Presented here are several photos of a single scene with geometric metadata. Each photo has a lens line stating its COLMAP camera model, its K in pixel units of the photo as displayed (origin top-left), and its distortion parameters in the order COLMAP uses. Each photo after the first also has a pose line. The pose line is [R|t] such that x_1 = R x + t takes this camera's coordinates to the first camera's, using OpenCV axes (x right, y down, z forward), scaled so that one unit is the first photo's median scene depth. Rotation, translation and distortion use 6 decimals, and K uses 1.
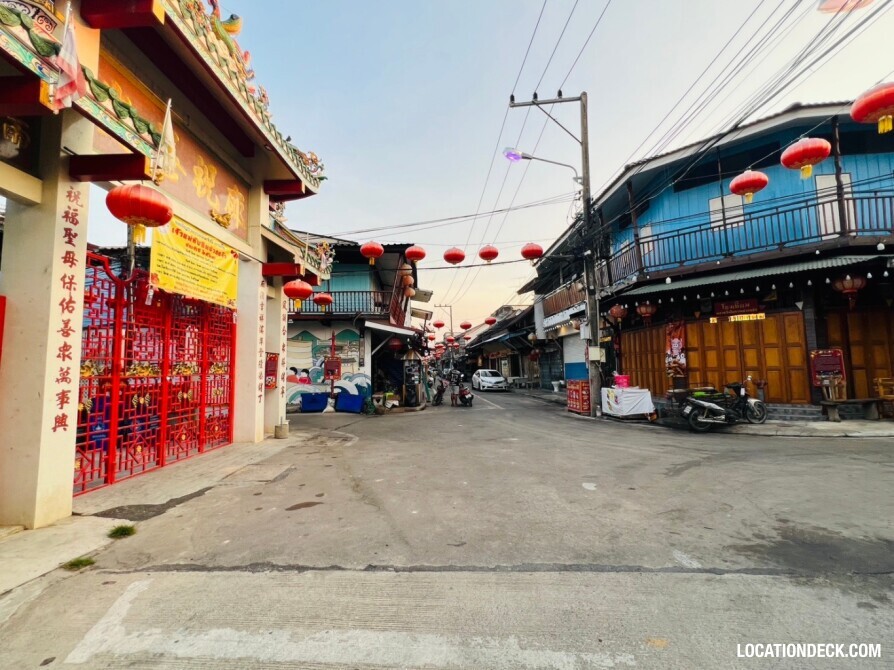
lens RADIAL K [[377.3, 0, 441.3], [0, 377.3, 332.5], [0, 0, 1]] dist [-0.001650, 0.000368]
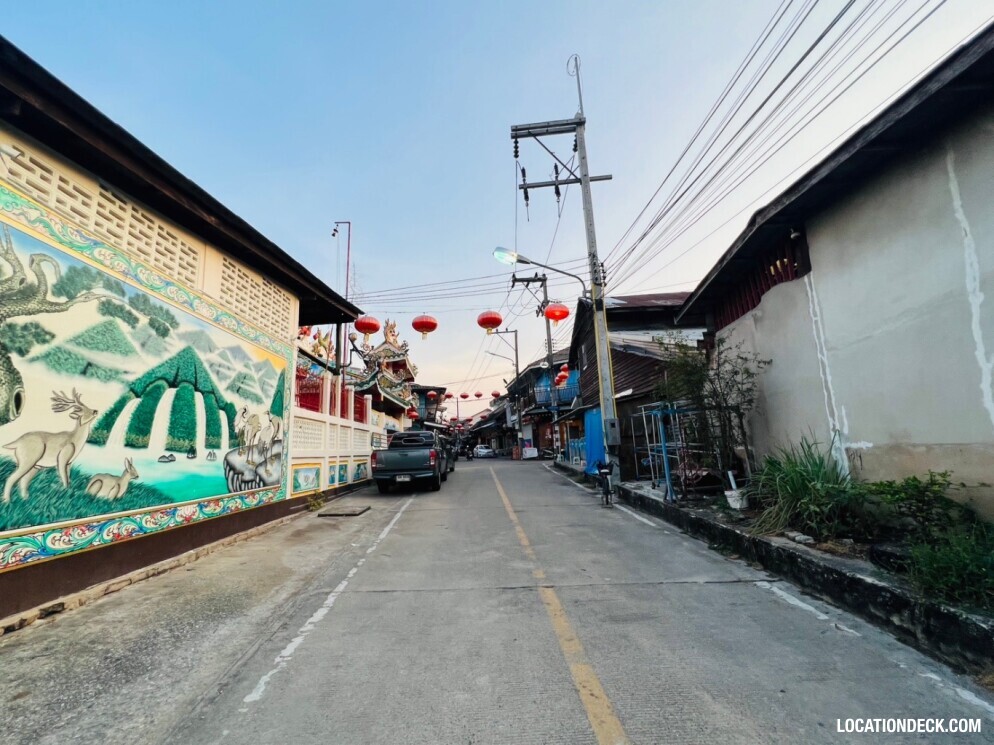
lens RADIAL K [[419.5, 0, 490.6], [0, 419.5, 369.8], [0, 0, 1]] dist [-0.001650, 0.000368]
pose [[0.993210, -0.000903, 0.116335, -0.126605], [0.011941, 0.995480, -0.094221, -0.124927], [-0.115725, 0.094970, 0.988731, -1.916536]]
